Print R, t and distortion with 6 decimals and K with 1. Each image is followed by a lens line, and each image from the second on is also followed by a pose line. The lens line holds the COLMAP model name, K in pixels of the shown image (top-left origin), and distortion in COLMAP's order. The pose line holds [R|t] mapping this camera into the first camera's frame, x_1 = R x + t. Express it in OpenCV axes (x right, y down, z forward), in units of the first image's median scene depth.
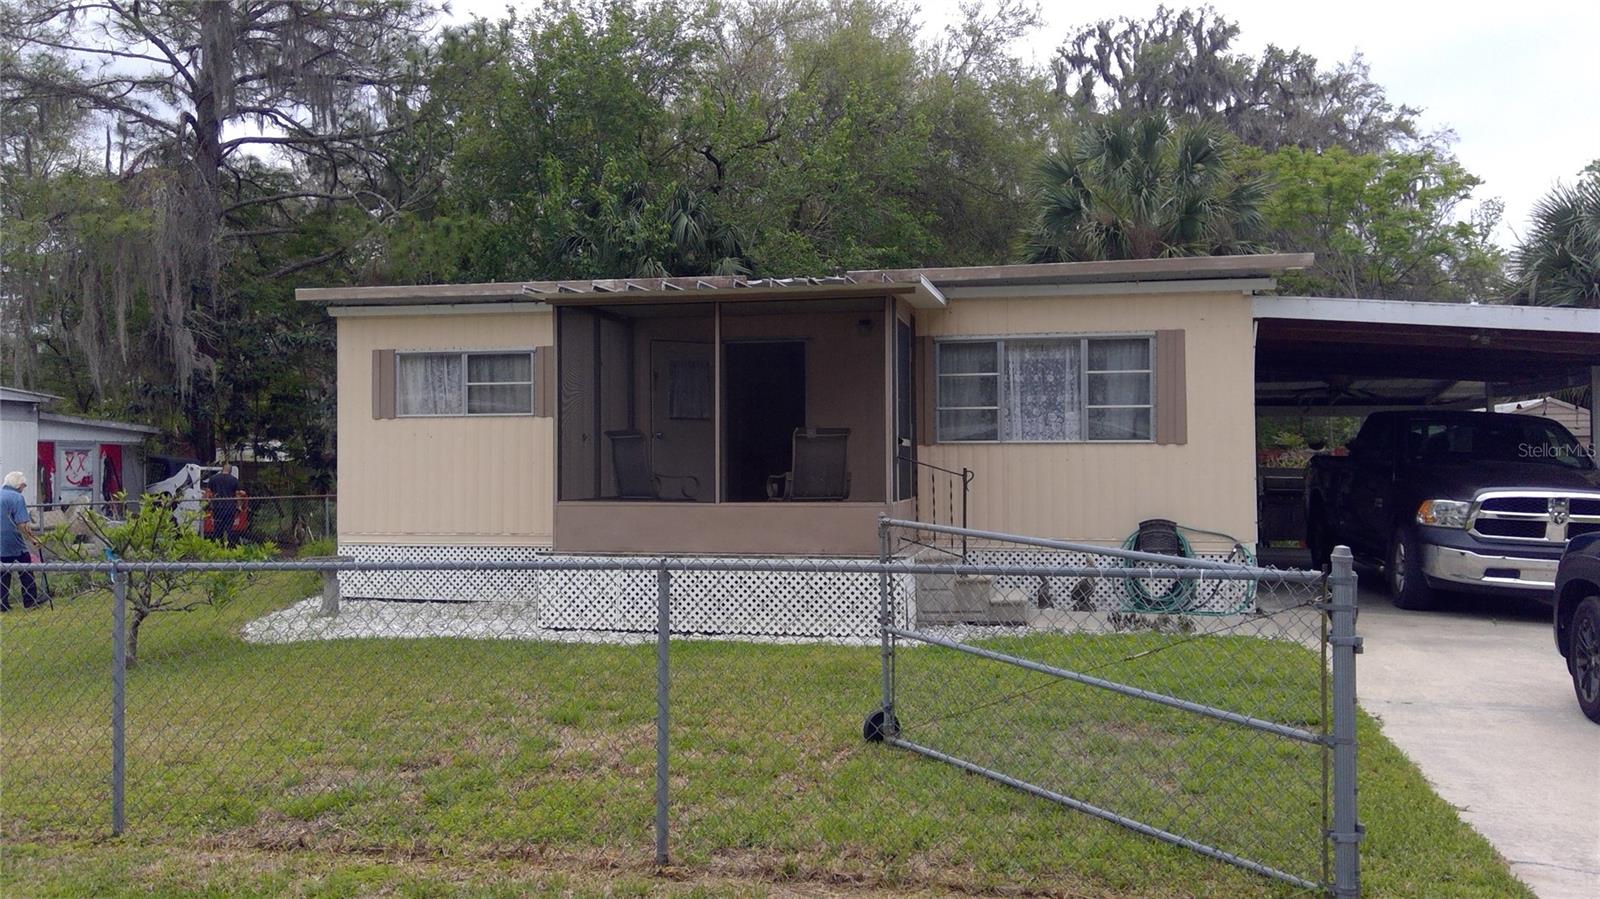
lens RADIAL K [[1297.2, 0, 803.1], [0, 1297.2, 445.9], [0, 0, 1]] dist [0.101262, -0.133521]
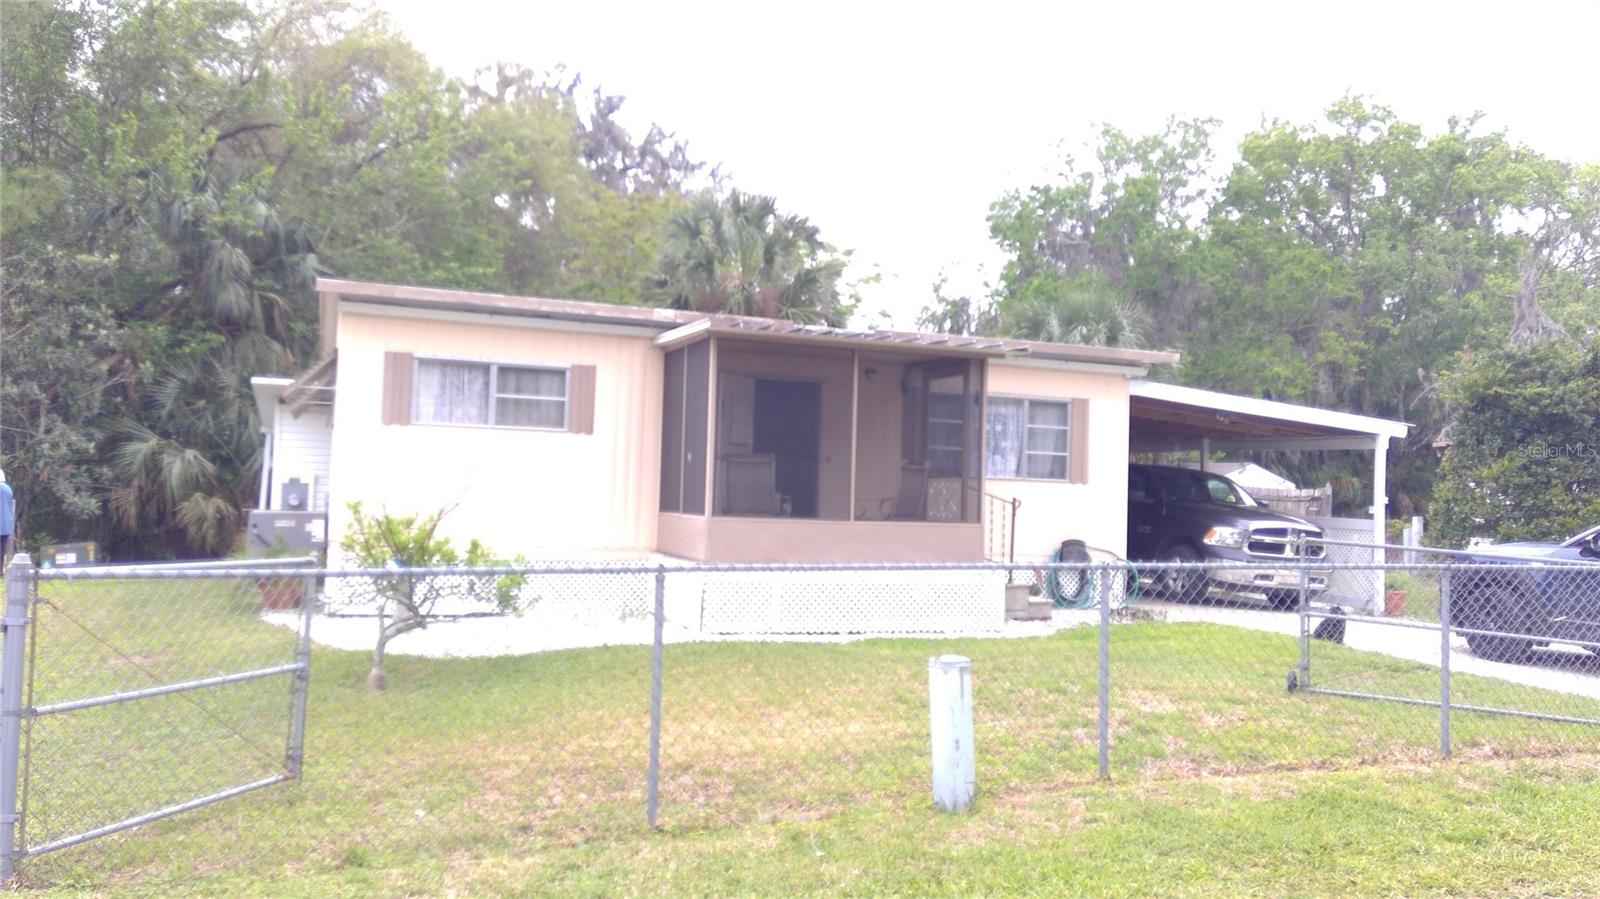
lens RADIAL K [[1297.2, 0, 803.1], [0, 1297.2, 445.9], [0, 0, 1]] dist [0.101262, -0.133521]
pose [[0.822658, 0.051799, 0.566172, -0.676982], [-0.041605, 0.998656, -0.030915, 0.012916], [-0.567012, 0.001877, 0.823707, 0.055054]]
